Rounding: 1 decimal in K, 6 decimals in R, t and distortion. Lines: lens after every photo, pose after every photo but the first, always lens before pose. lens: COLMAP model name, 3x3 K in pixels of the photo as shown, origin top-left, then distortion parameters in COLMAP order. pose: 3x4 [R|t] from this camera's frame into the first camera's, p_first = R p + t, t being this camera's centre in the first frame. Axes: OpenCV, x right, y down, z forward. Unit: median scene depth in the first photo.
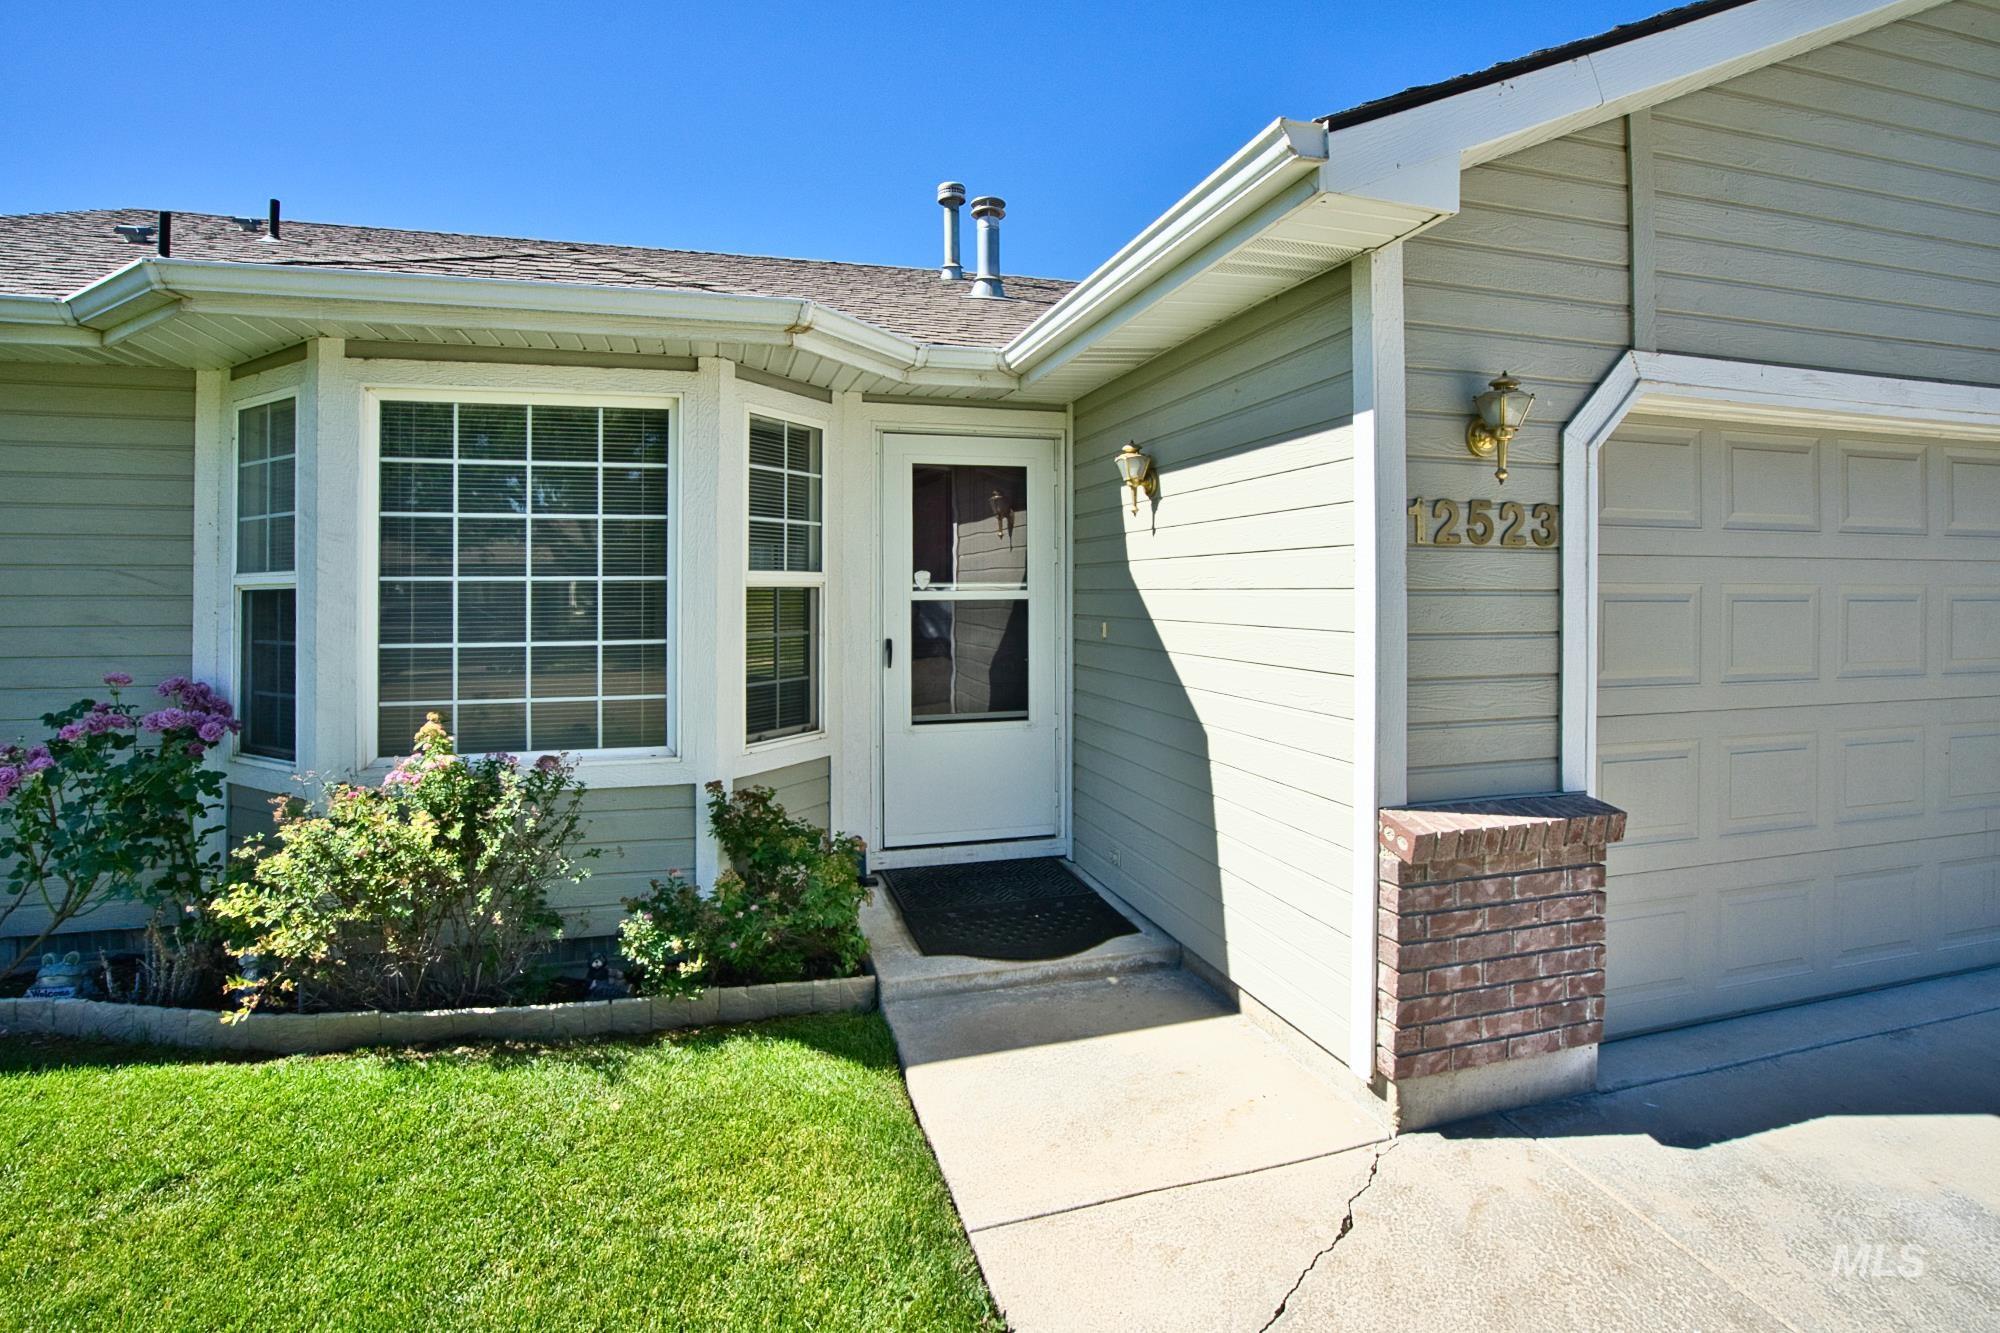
lens RADIAL K [[908.1, 0, 957.1], [0, 908.1, 591.7], [0, 0, 1]] dist [-0.018471, 0.001806]
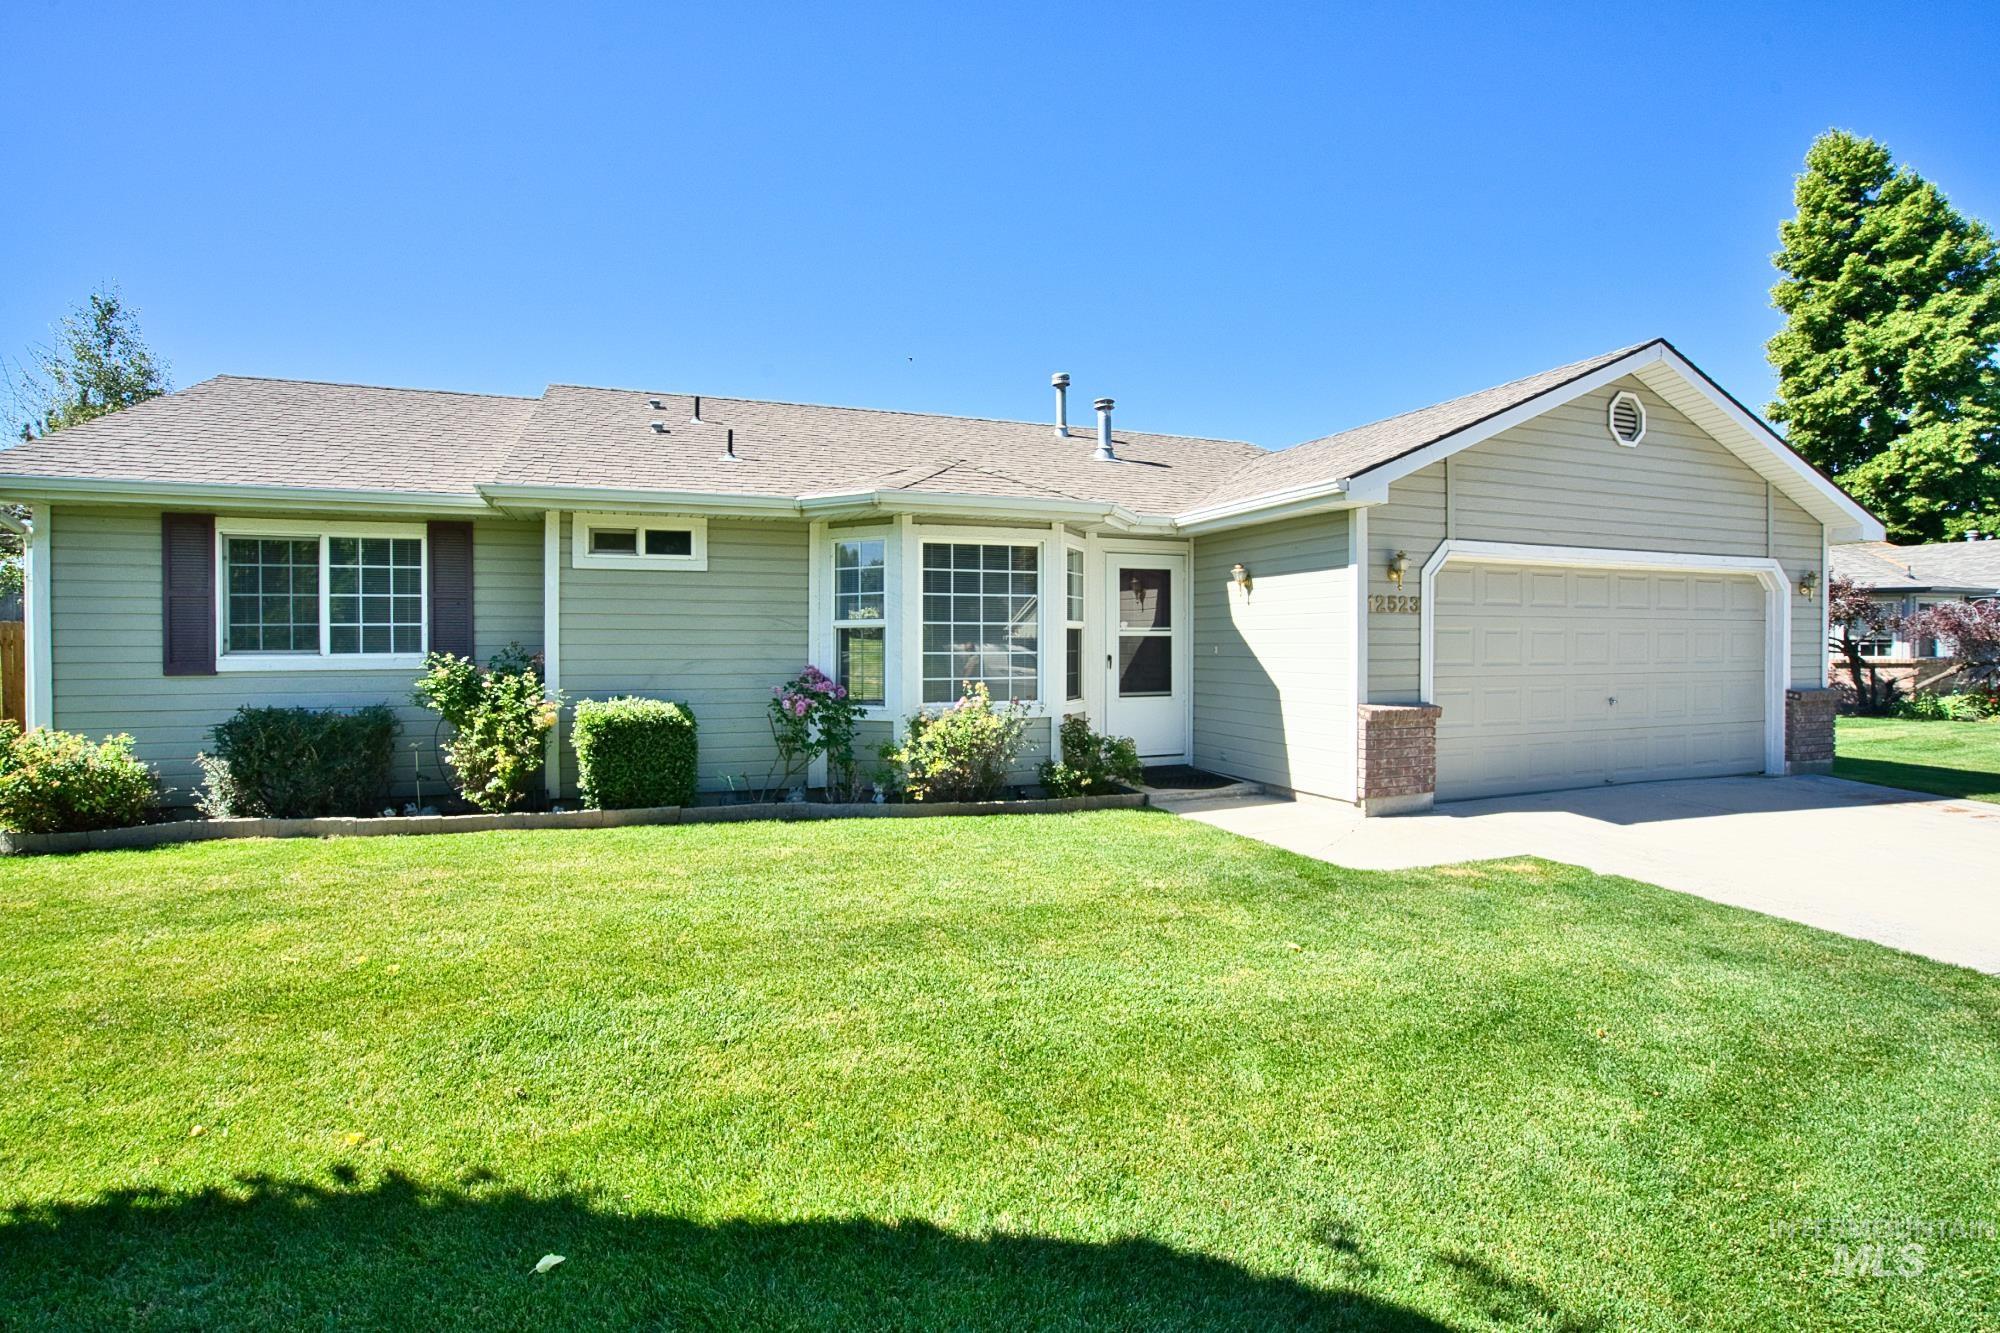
lens RADIAL K [[908.1, 0, 948.3], [0, 908.1, 648.5], [0, 0, 1]] dist [-0.018471, 0.001806]
pose [[0.996108, 0.001604, 0.088121, -0.786303], [-0.001915, 0.999992, 0.003443, 0.041520], [-0.088115, -0.003599, 0.996104, -1.264264]]
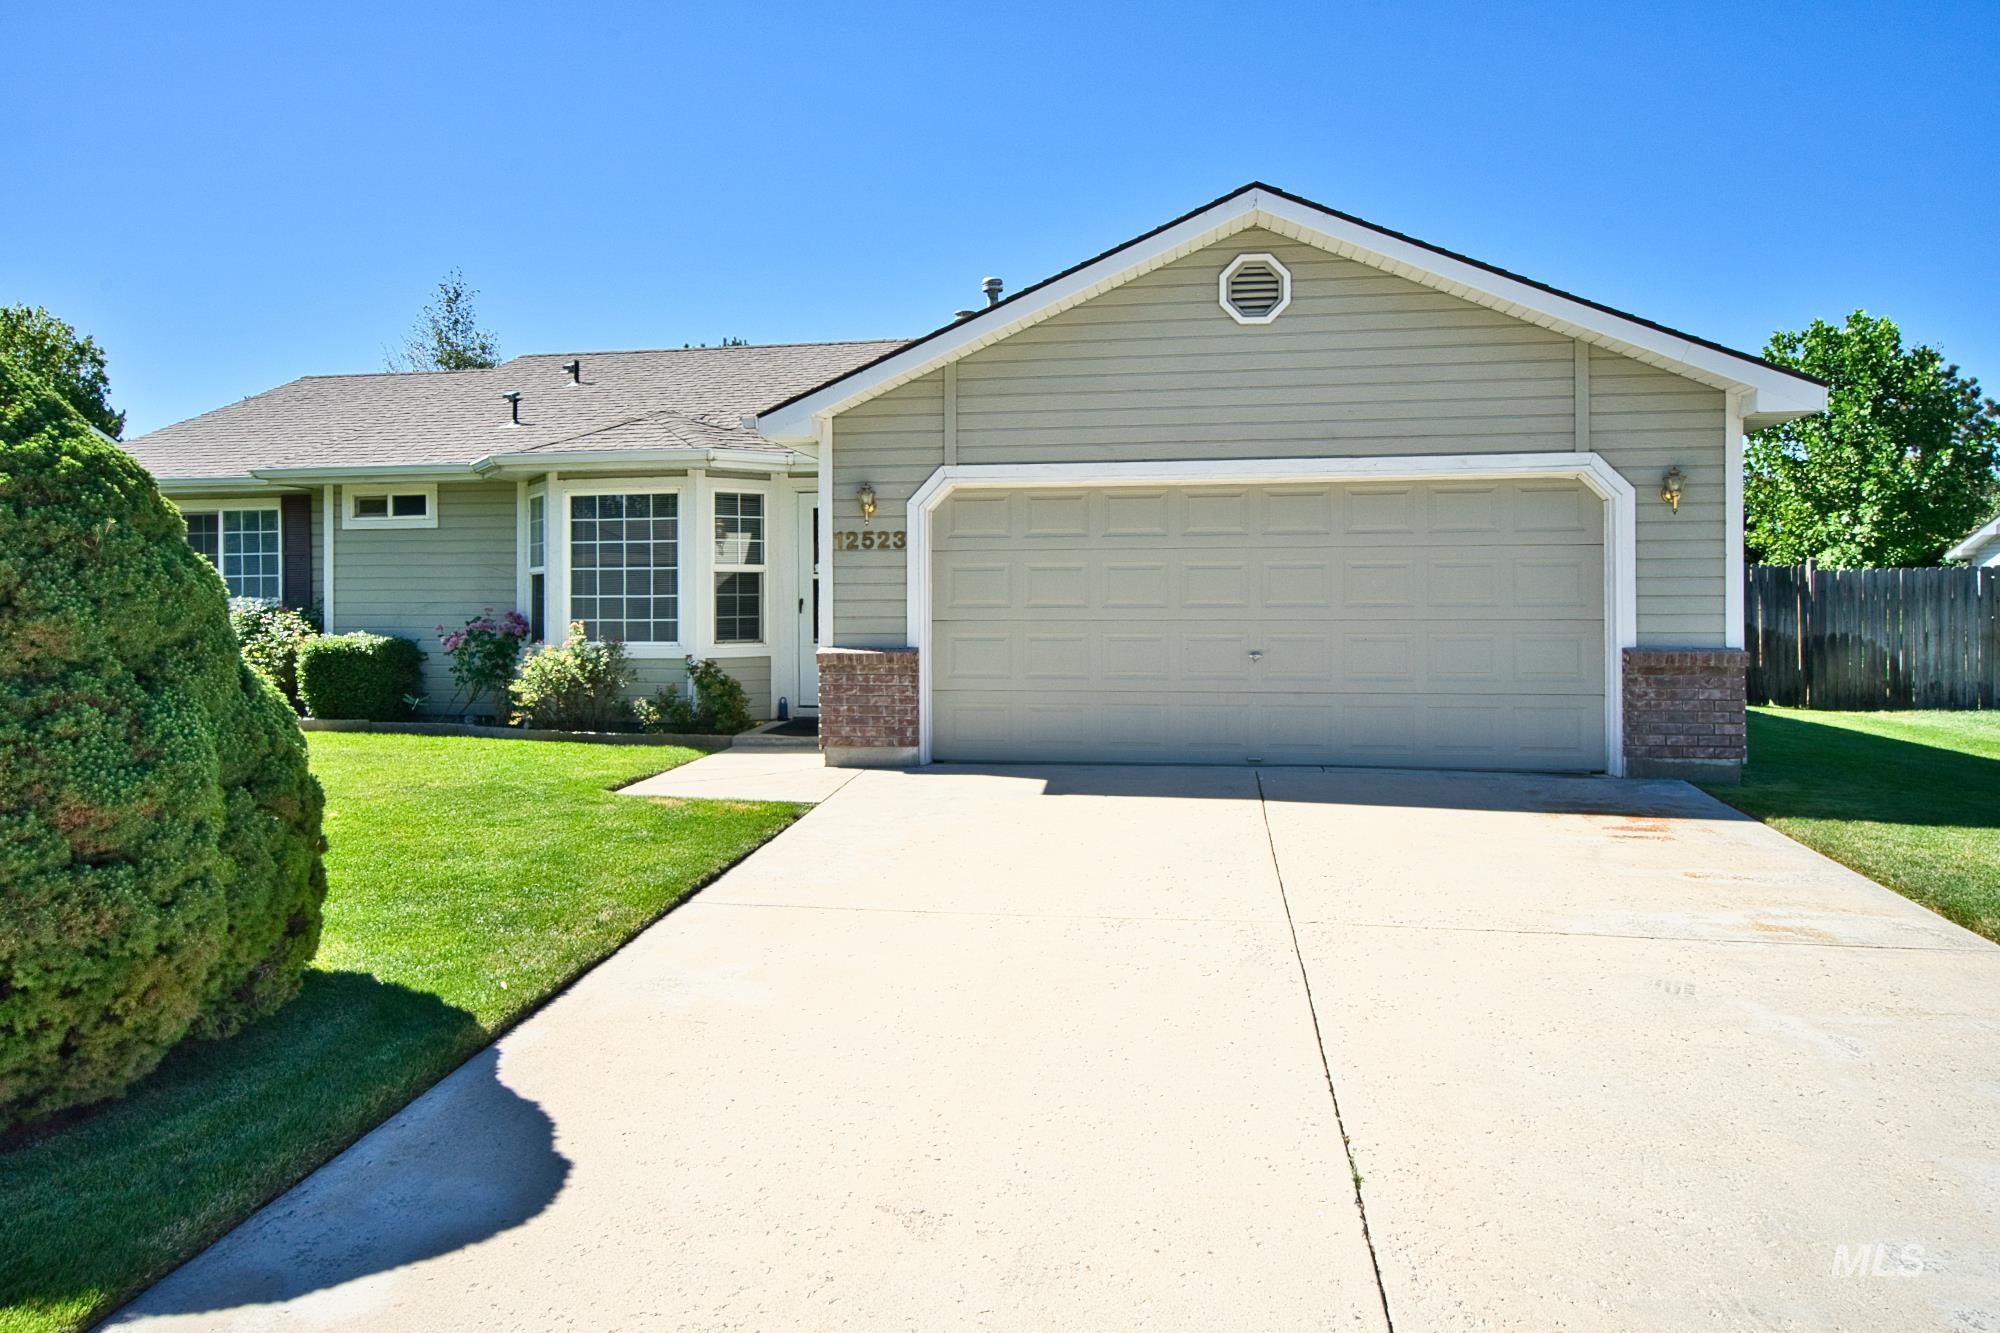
lens RADIAL K [[1184.5, 0, 993.1], [0, 1184.5, 606.1], [0, 0, 1]] dist [0.035761, 0.001998]
pose [[0.908284, 0.001445, -0.418351, 1.778154], [0.000201, 0.999992, 0.003890, 0.075454], [0.418353, -0.003618, 0.908277, -1.478818]]
